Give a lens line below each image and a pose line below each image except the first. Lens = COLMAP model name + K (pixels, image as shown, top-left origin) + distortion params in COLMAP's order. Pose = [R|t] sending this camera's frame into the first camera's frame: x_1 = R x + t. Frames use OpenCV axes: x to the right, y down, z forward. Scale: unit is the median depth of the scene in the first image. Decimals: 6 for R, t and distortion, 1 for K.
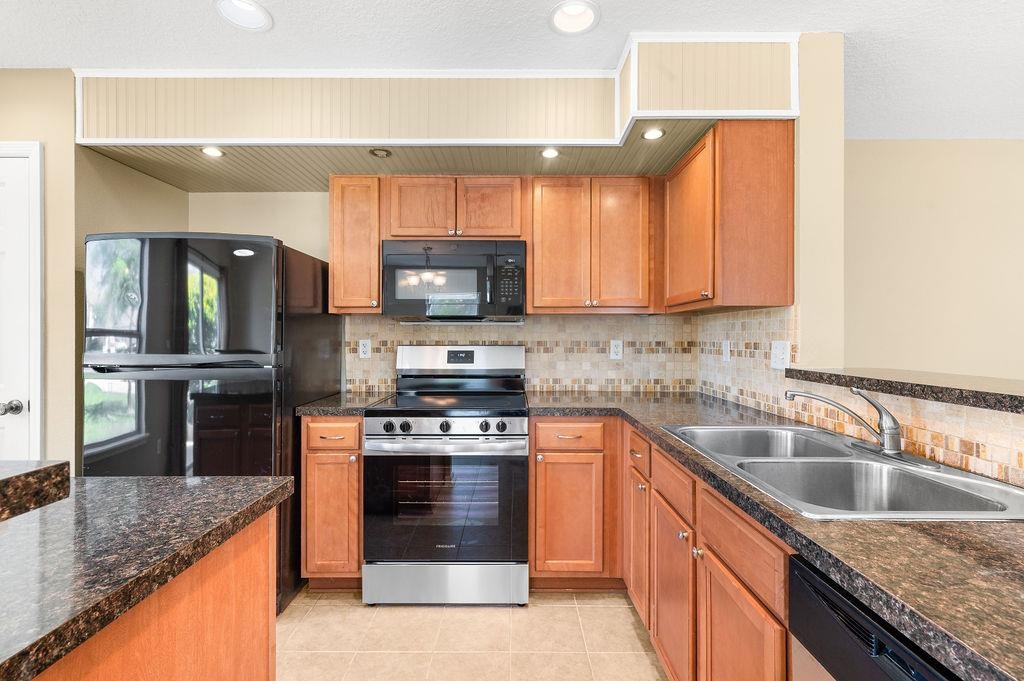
lens RADIAL K [[440.0, 0, 509.7], [0, 440.0, 337.0], [0, 0, 1]] dist [-0.000201, 0.000270]
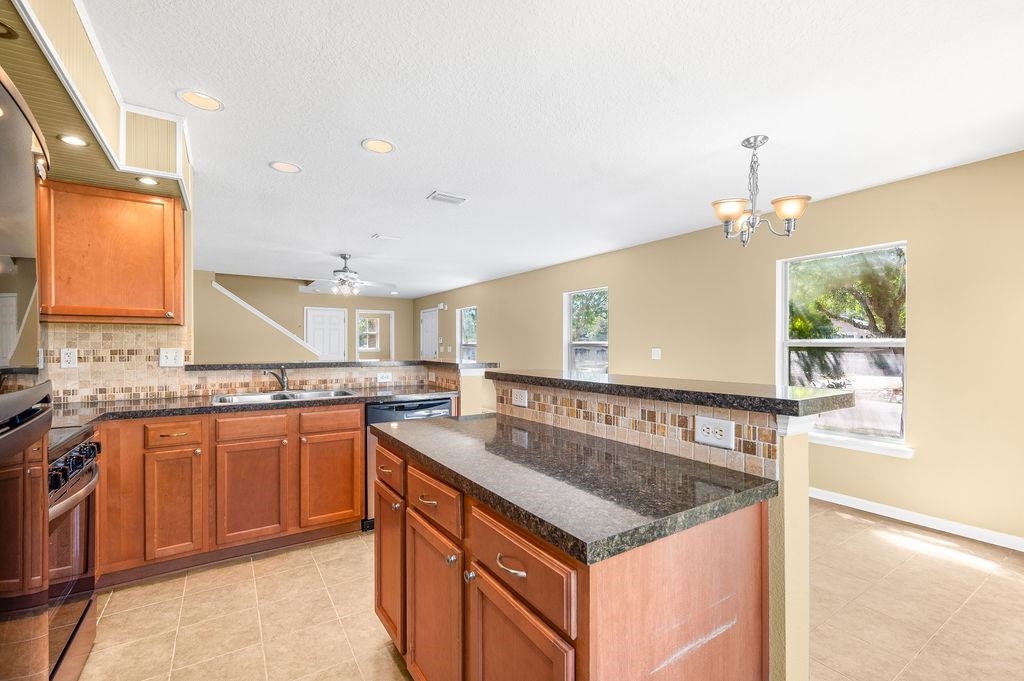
lens RADIAL K [[442.7, 0, 512.0], [0, 442.7, 340.5], [0, 0, 1]] dist [-0.000654, 0.000022]
pose [[-0.541338, 0.006197, 0.840782, -1.018733], [-0.002448, 0.999957, -0.008946, -0.004909], [-0.840801, -0.006901, -0.541300, 0.650262]]
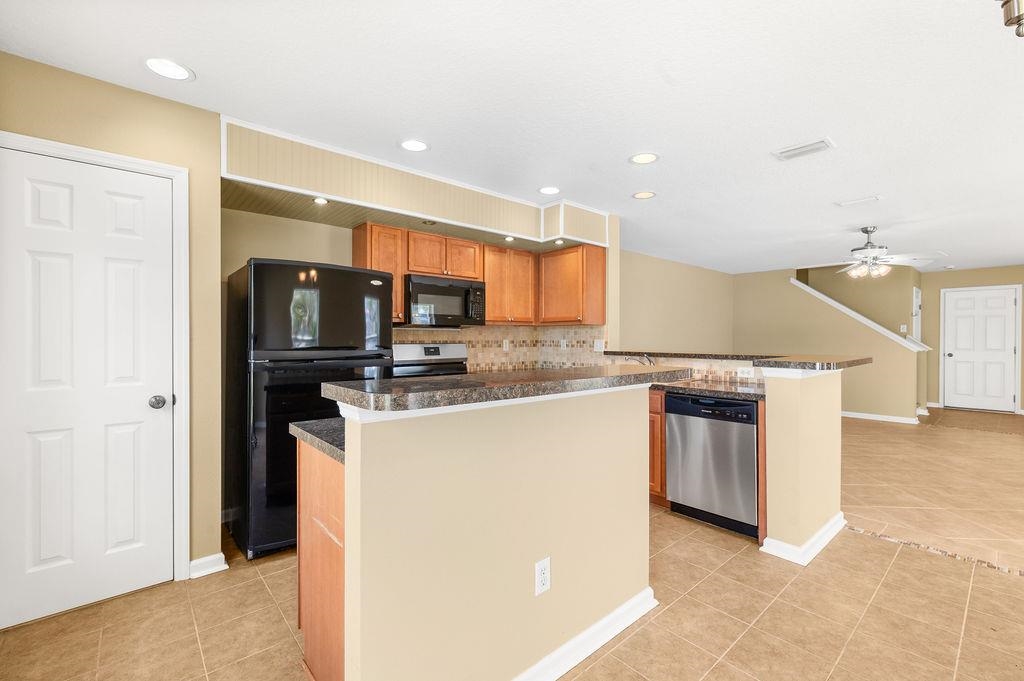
lens RADIAL K [[440.0, 0, 509.7], [0, 440.0, 337.0], [0, 0, 1]] dist [-0.000201, 0.000270]
pose [[0.754591, 0.000173, 0.656196, -0.991371], [-0.000298, 1.000000, 0.000079, -0.004127], [-0.656196, -0.000255, 0.754591, -0.351082]]
